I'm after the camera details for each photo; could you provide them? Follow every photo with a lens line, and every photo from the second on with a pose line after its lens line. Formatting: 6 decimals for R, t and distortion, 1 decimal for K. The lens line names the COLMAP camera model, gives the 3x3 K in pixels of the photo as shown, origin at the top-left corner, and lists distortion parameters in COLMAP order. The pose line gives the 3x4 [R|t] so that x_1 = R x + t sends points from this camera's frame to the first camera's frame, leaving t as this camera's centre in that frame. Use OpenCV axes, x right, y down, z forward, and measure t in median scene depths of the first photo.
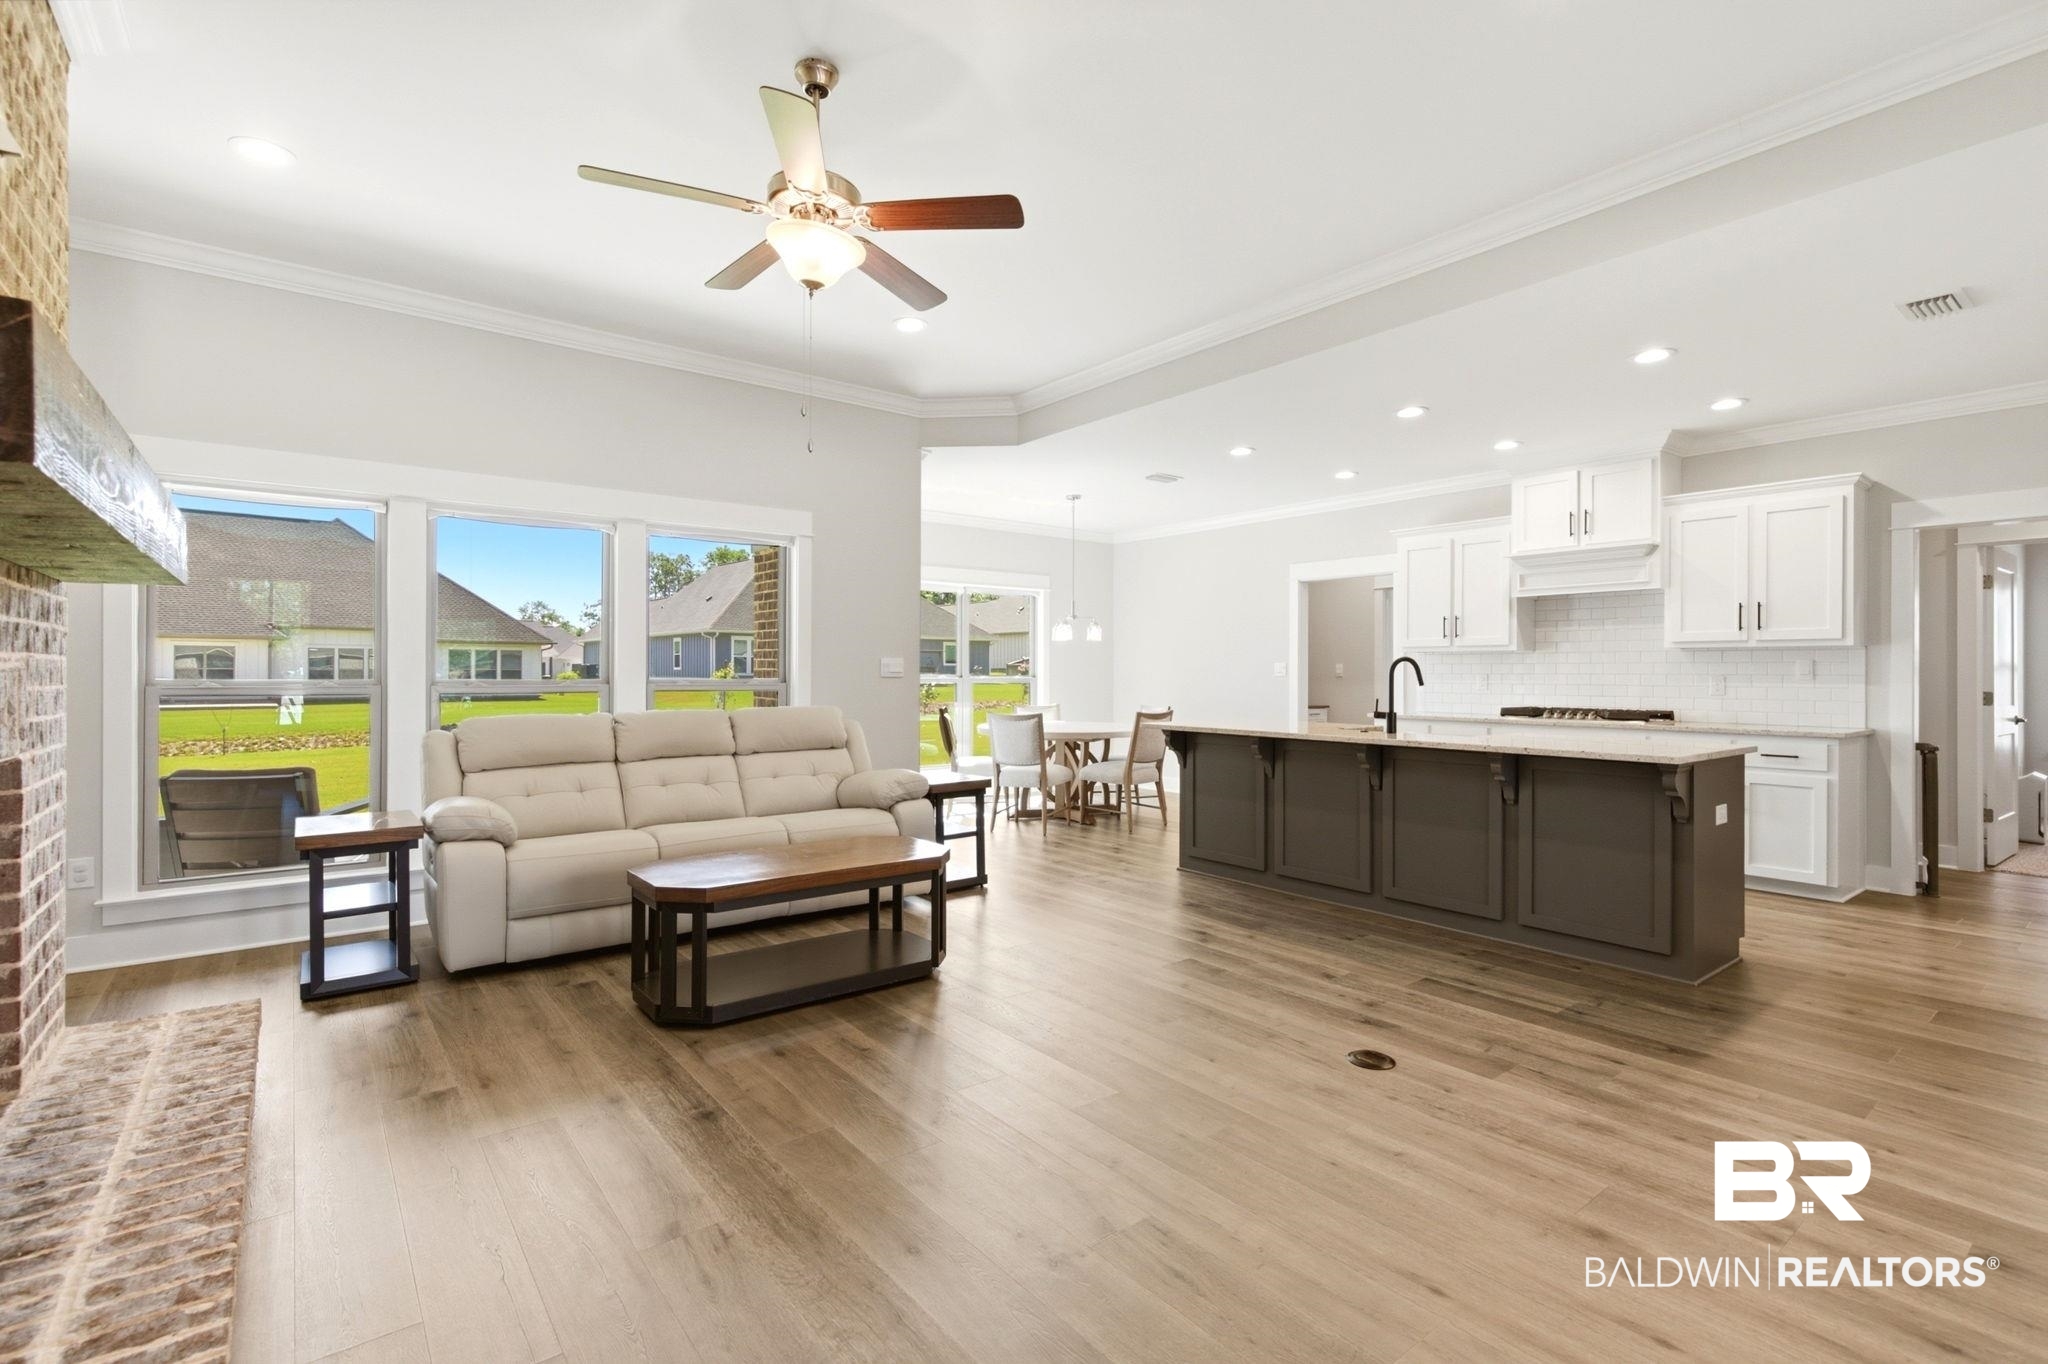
lens RADIAL K [[928.8, 0, 1024.0], [0, 928.8, 682.0], [0, 0, 1]] dist [-0.000325, 0.000014]
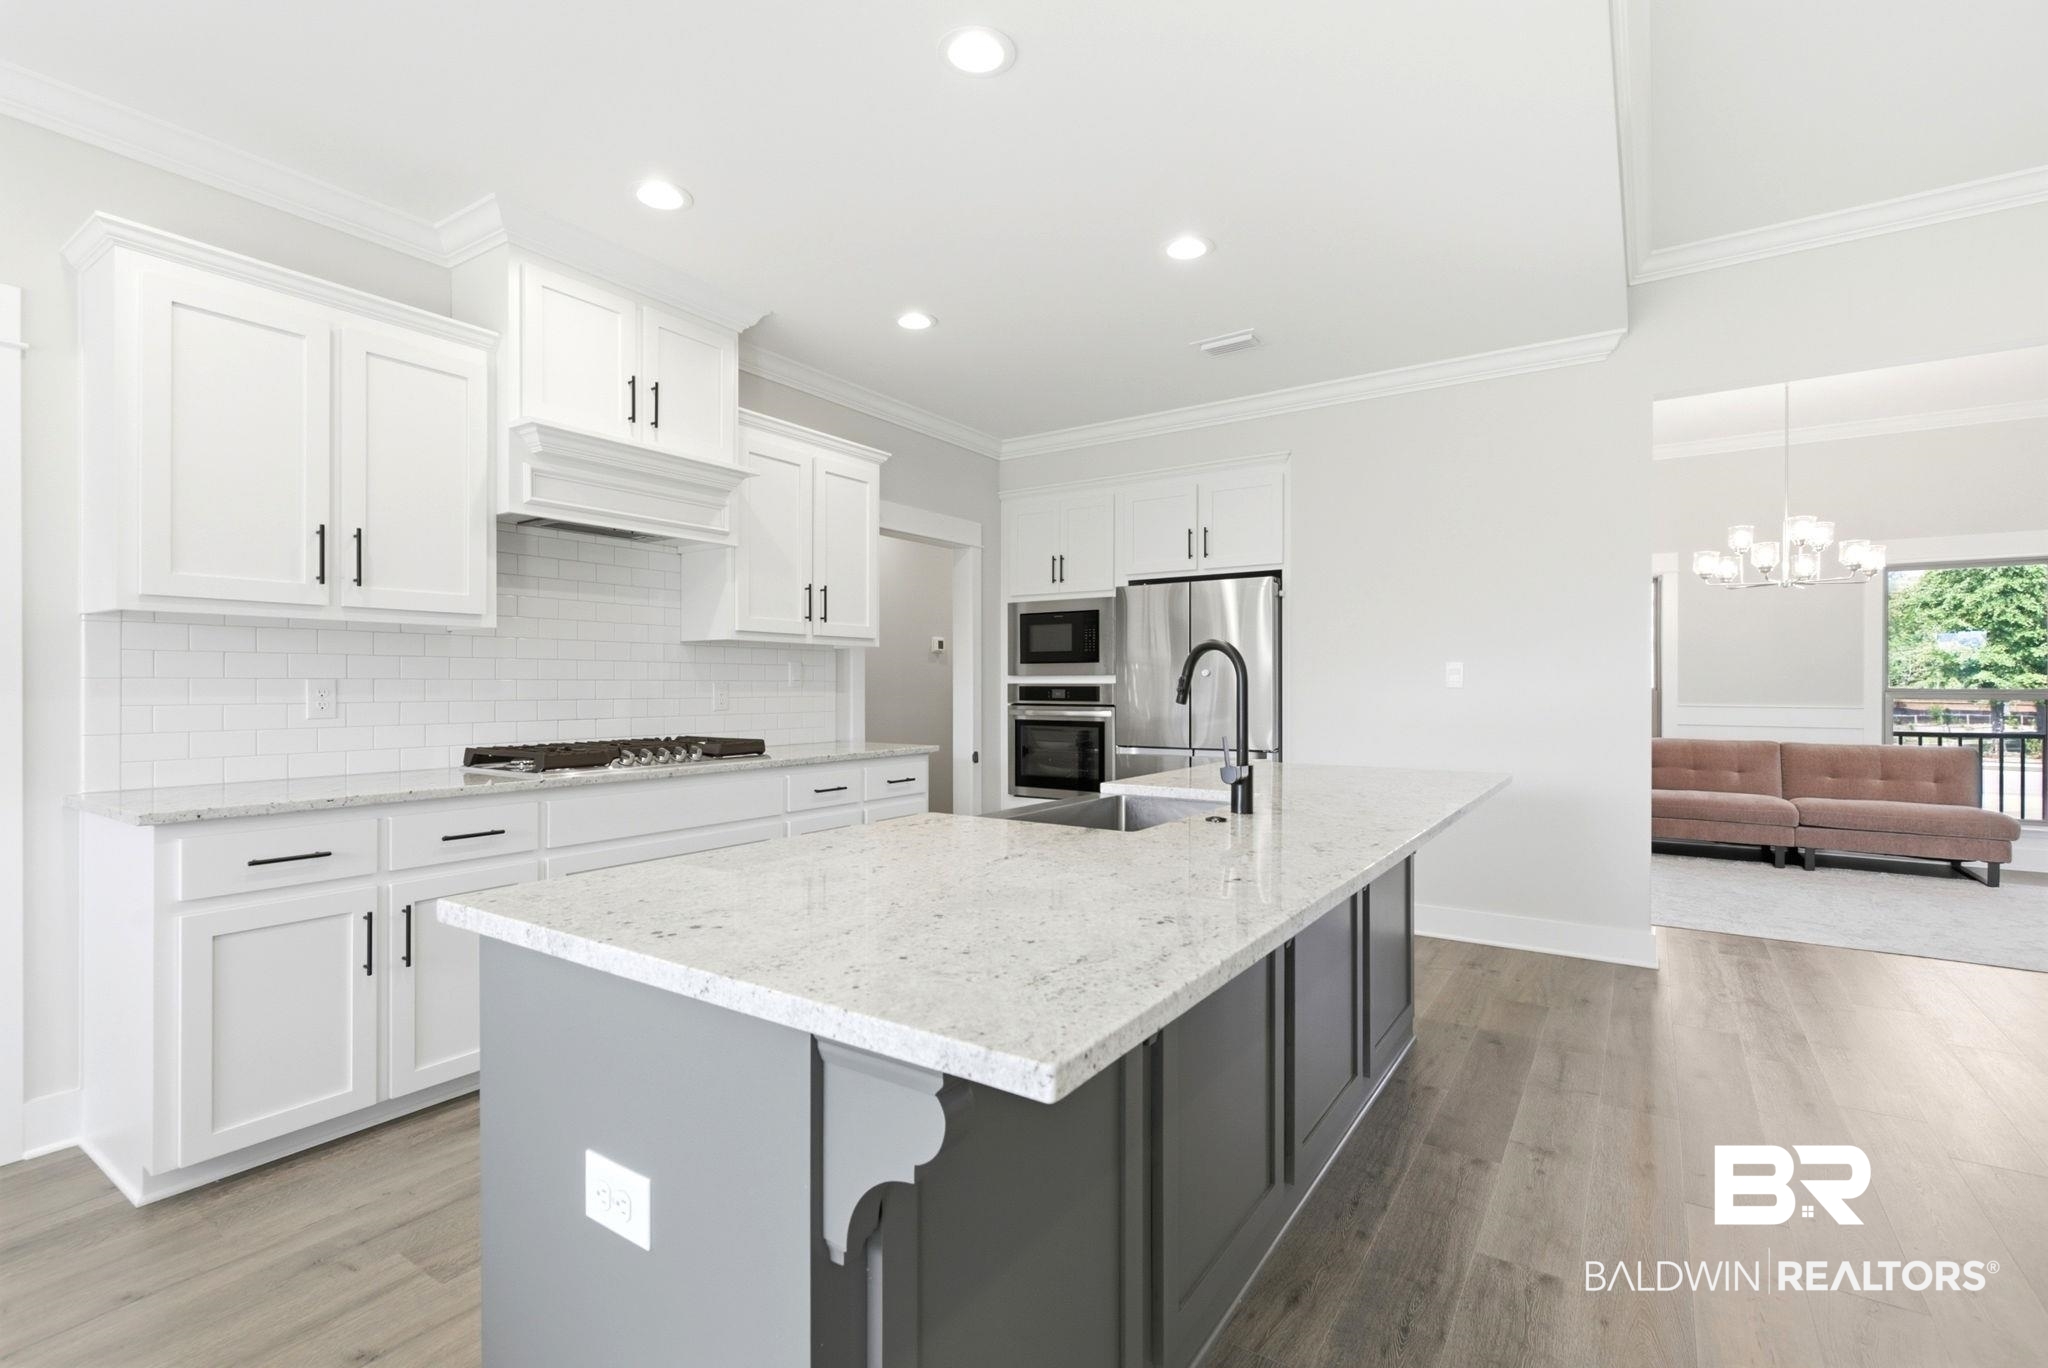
lens RADIAL K [[928.8, 0, 1024.0], [0, 928.8, 684.0], [0, 0, 1]] dist [-0.000325, 0.000014]
pose [[-0.322767, -0.000513, 0.946478, 0.012165], [0.008581, 0.999957, 0.003468, -0.006266], [-0.946439, 0.009241, -0.322749, 1.010947]]
